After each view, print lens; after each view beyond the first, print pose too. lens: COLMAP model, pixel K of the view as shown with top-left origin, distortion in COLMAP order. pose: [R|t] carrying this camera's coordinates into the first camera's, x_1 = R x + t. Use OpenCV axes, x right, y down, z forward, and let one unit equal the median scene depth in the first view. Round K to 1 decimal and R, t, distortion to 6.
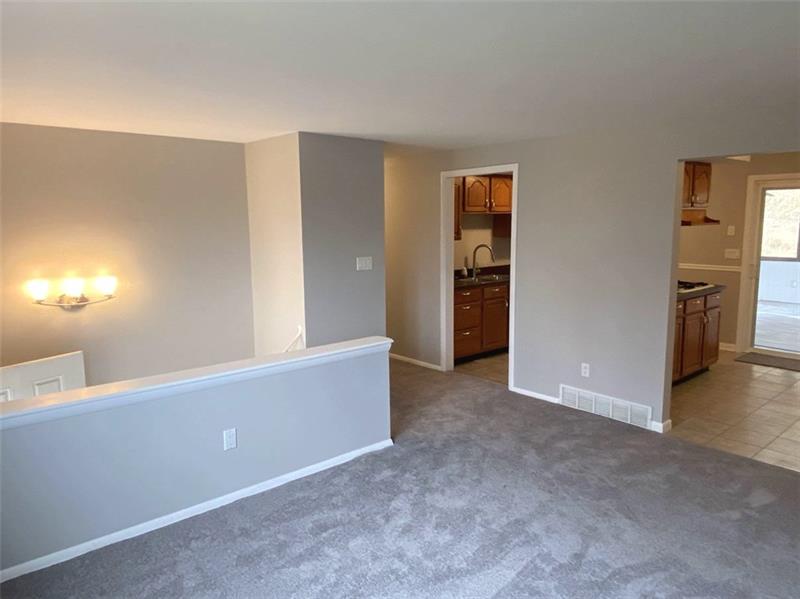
lens RADIAL K [[565.0, 0, 405.3], [0, 565.0, 298.4], [0, 0, 1]] dist [0.090340, -0.119607]
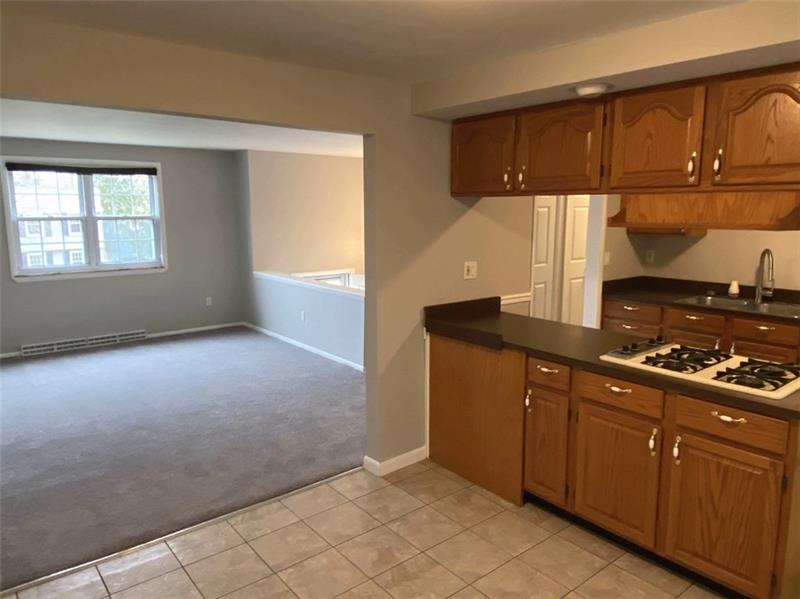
lens RADIAL K [[565.0, 0, 405.3], [0, 565.0, 298.4], [0, 0, 1]] dist [0.090340, -0.119607]
pose [[-0.042013, 0.168946, -0.984730, 0.817655], [-0.138016, 0.975170, 0.173194, -0.104471], [0.989539, 0.143184, -0.017653, 0.694204]]
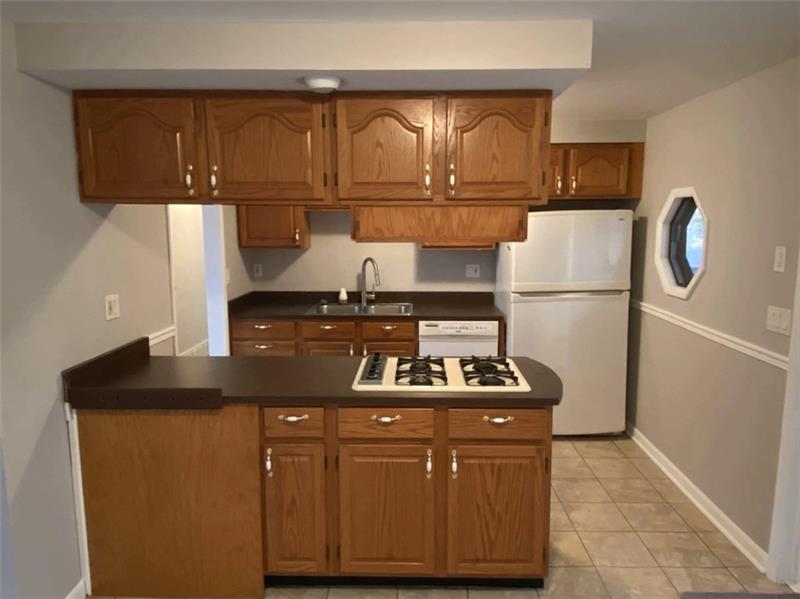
lens RADIAL K [[565.0, 0, 405.3], [0, 565.0, 298.4], [0, 0, 1]] dist [0.090340, -0.119607]
pose [[0.733963, 0.105998, -0.670867, 0.672059], [-0.103240, 0.993680, 0.044052, -0.087552], [0.671297, 0.036928, 0.740268, 0.580083]]
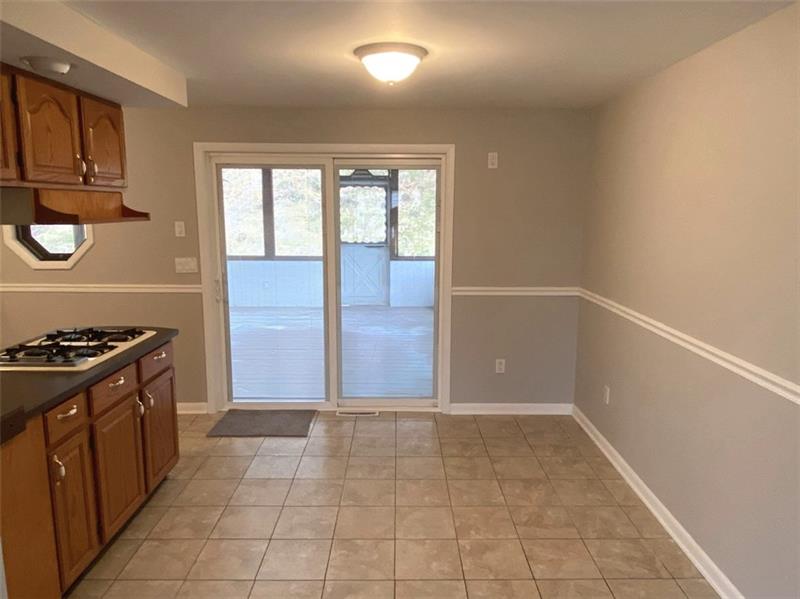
lens RADIAL K [[565.0, 0, 405.3], [0, 565.0, 298.4], [0, 0, 1]] dist [0.090340, -0.119607]
pose [[0.658501, -0.107215, 0.744904, 0.264635], [0.095819, 0.993689, 0.058318, -0.057593], [-0.746456, 0.032973, 0.664618, 0.416303]]
